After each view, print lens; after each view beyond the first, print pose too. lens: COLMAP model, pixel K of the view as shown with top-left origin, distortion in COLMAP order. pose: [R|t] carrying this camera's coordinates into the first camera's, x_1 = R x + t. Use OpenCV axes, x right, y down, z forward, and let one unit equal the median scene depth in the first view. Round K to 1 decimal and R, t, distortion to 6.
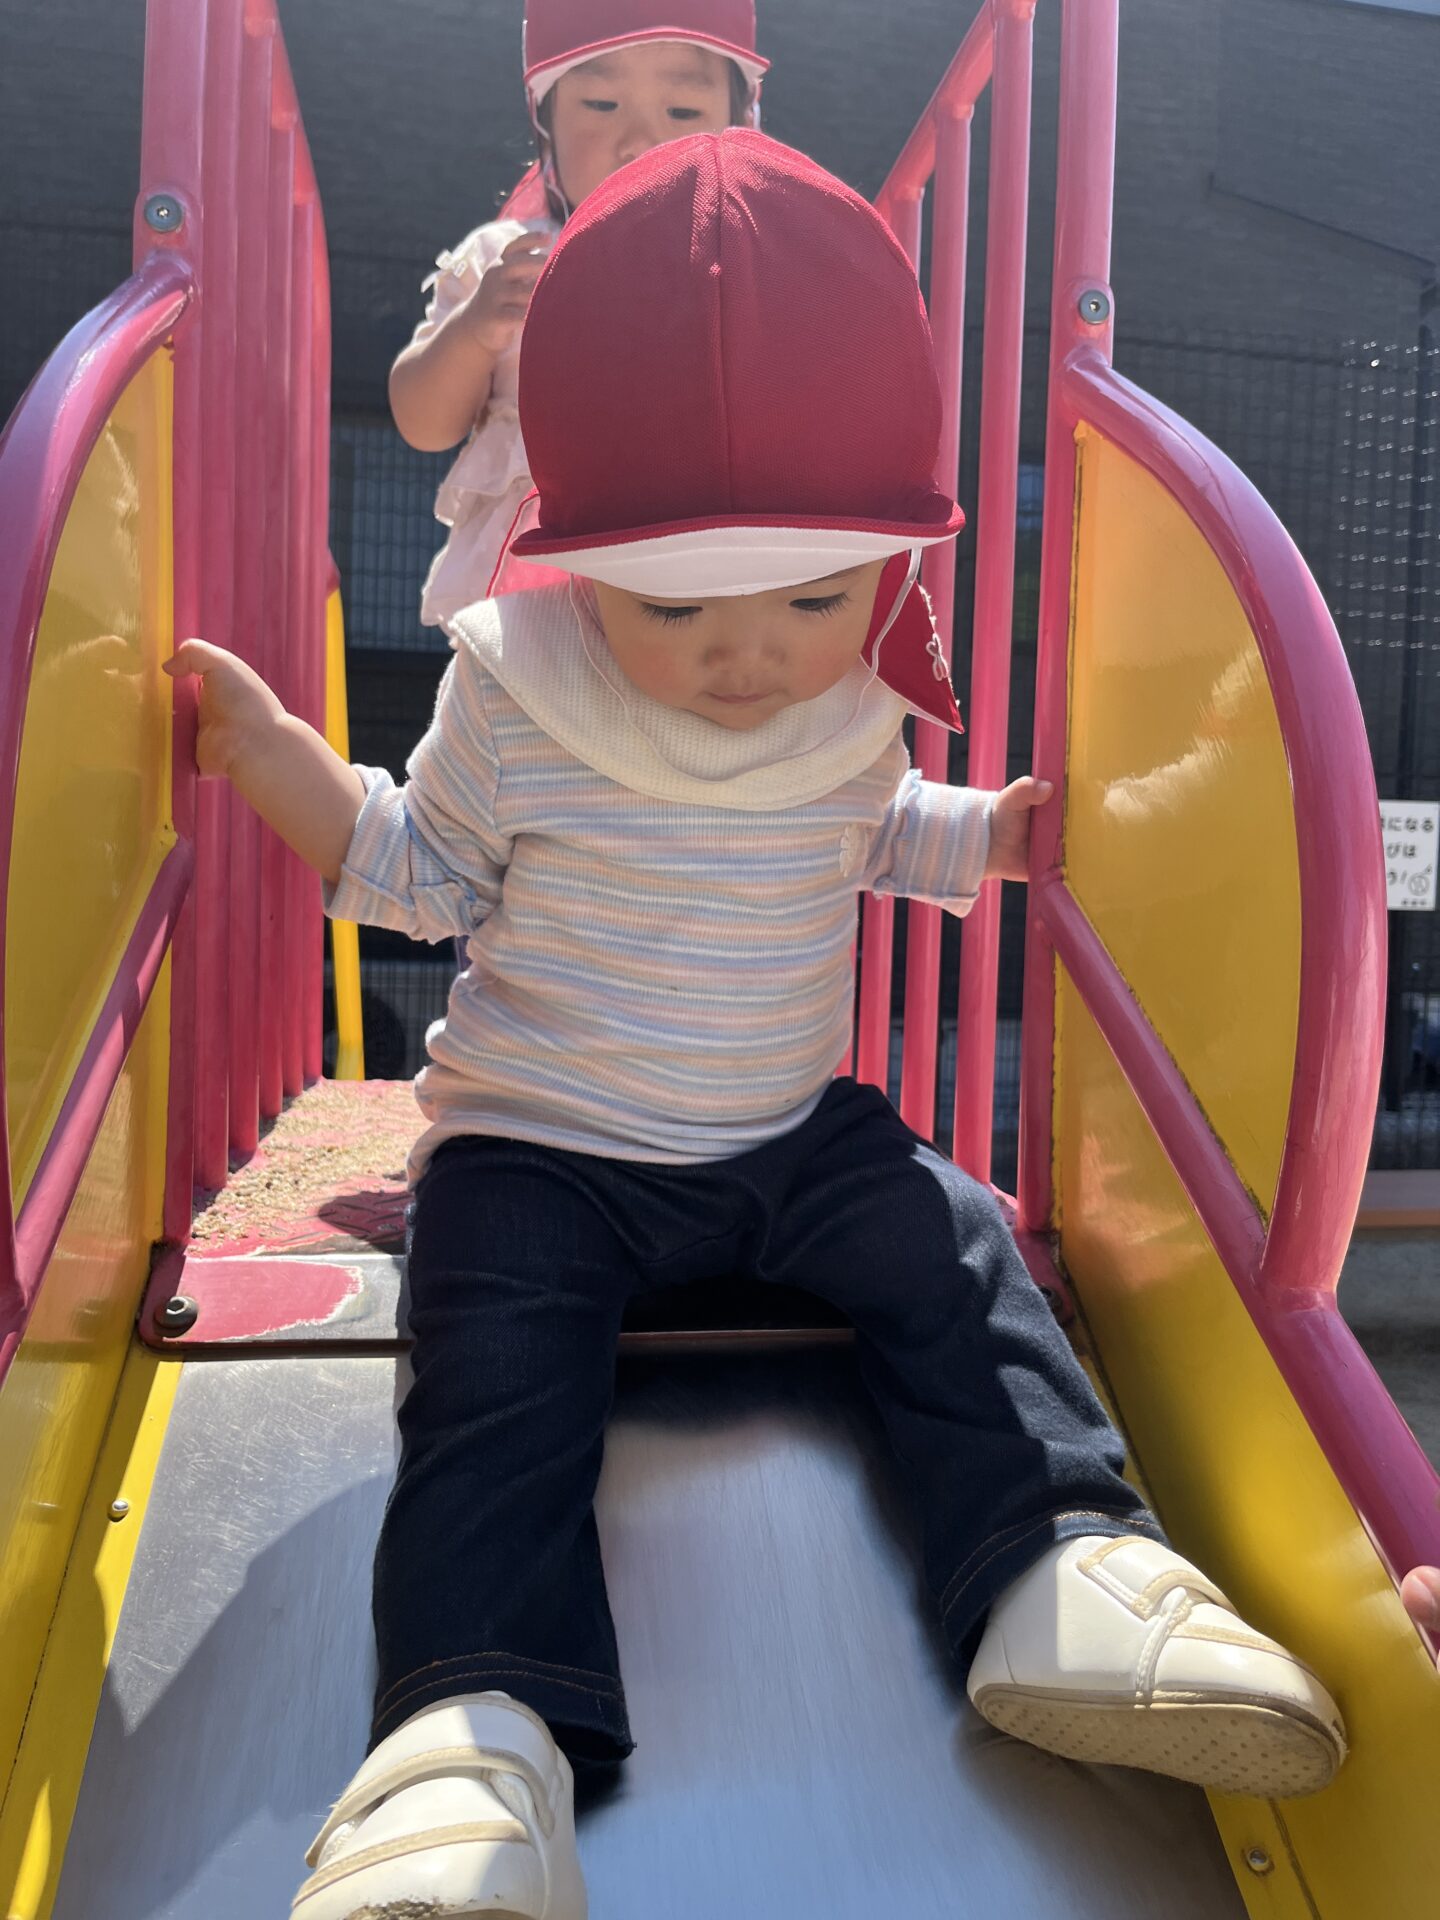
lens RADIAL K [[1466.1, 0, 716.8], [0, 1466.1, 965.4], [0, 0, 1]] dist [0.032859, -0.023804]
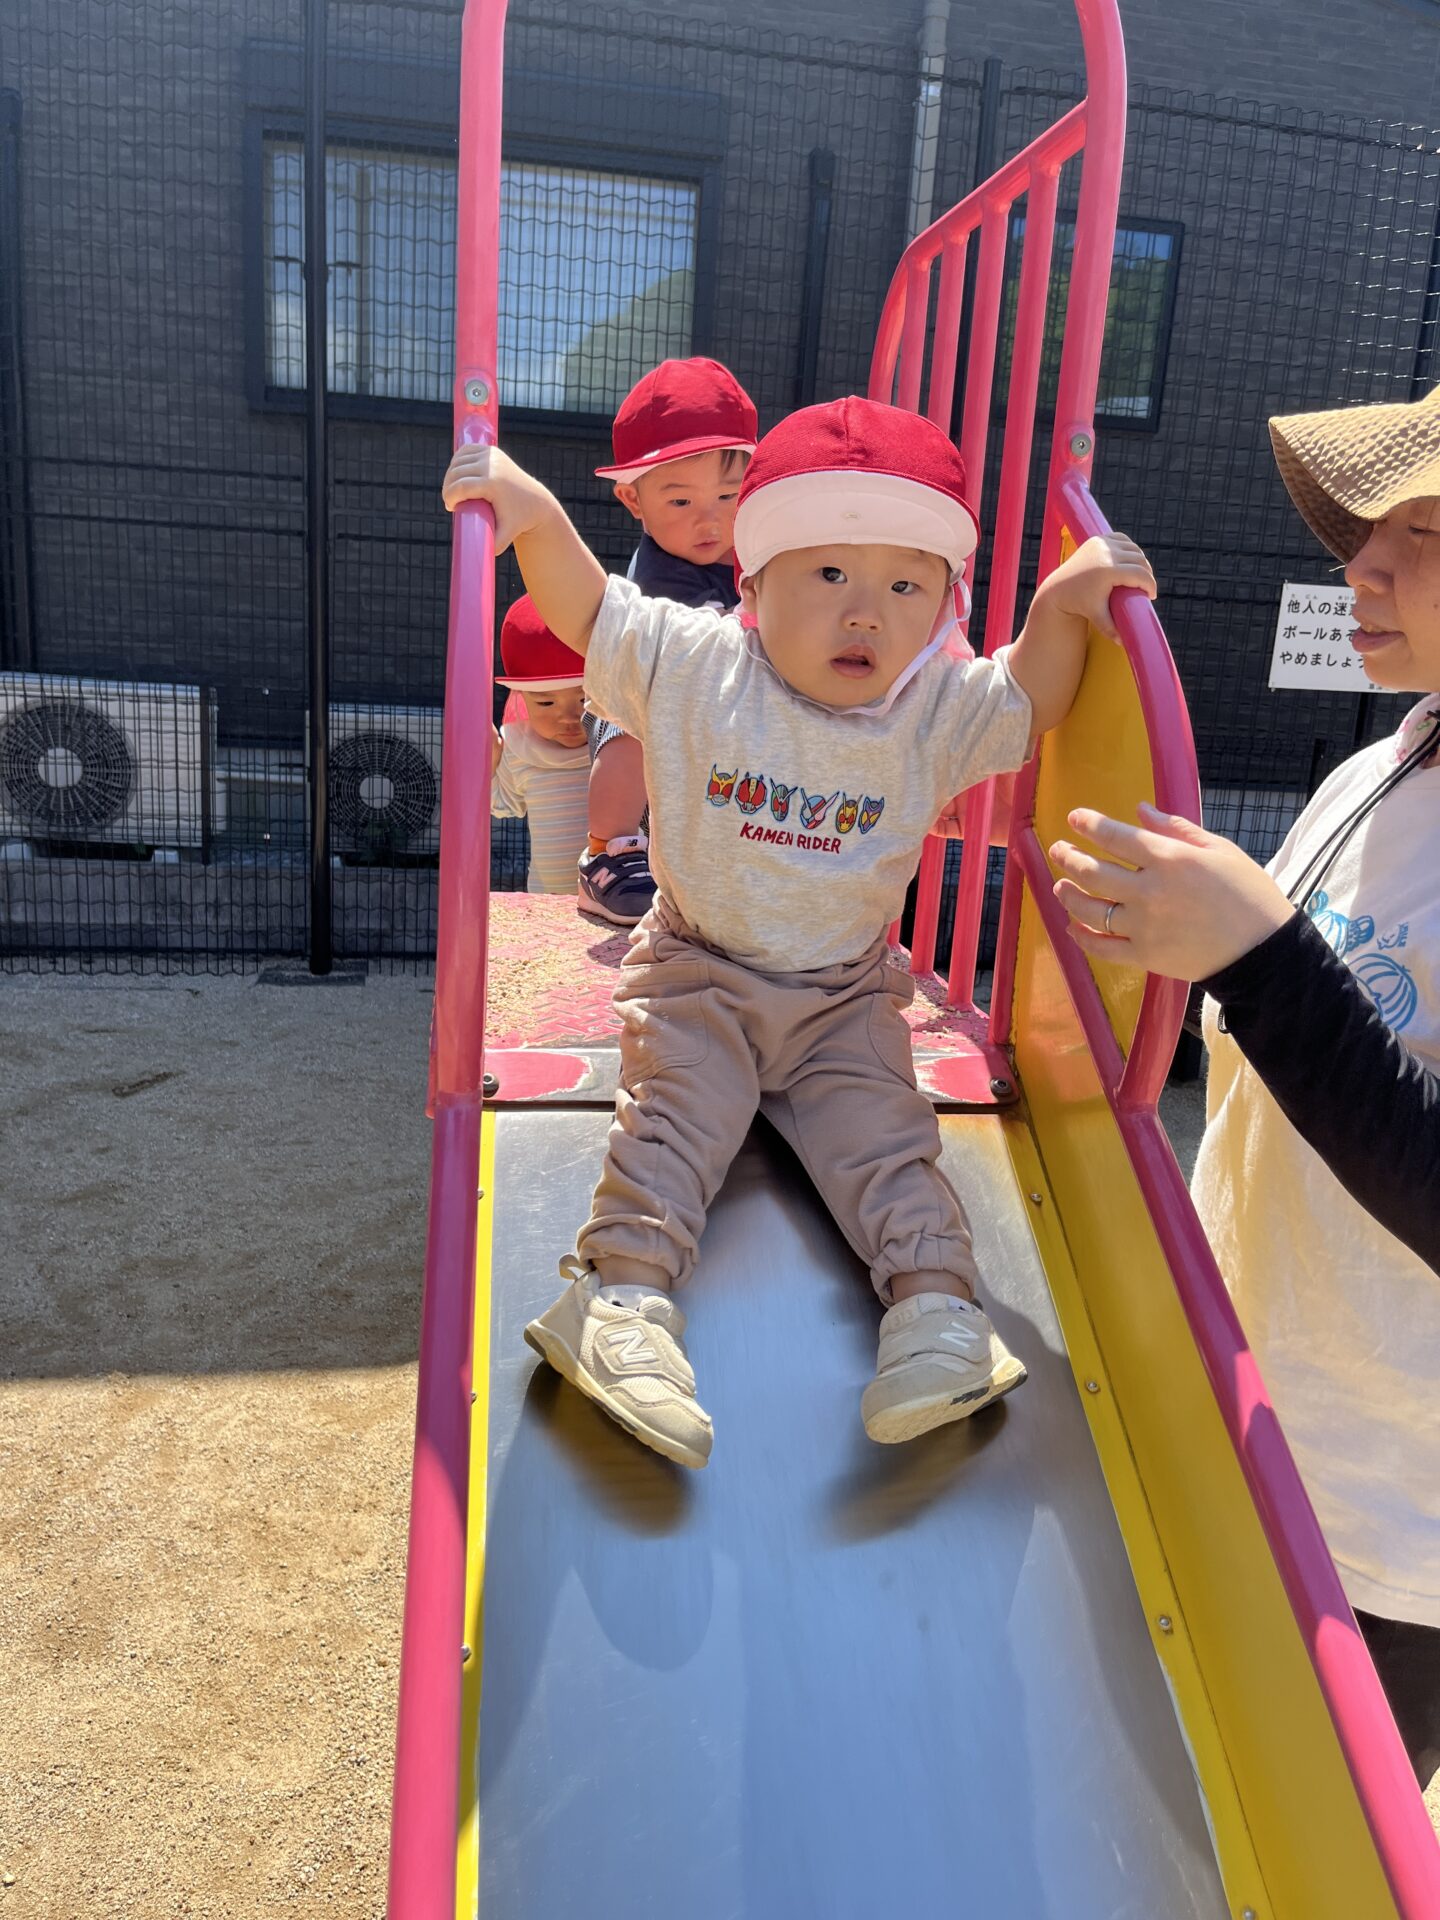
lens RADIAL K [[1466.1, 0, 711.2], [0, 1466.1, 959.9], [0, 0, 1]] dist [0.032859, -0.023804]
pose [[0.999418, 0.027810, 0.019770, -0.144125], [-0.031106, 0.980718, 0.192935, -0.227079], [-0.014024, -0.193437, 0.981012, -0.603311]]
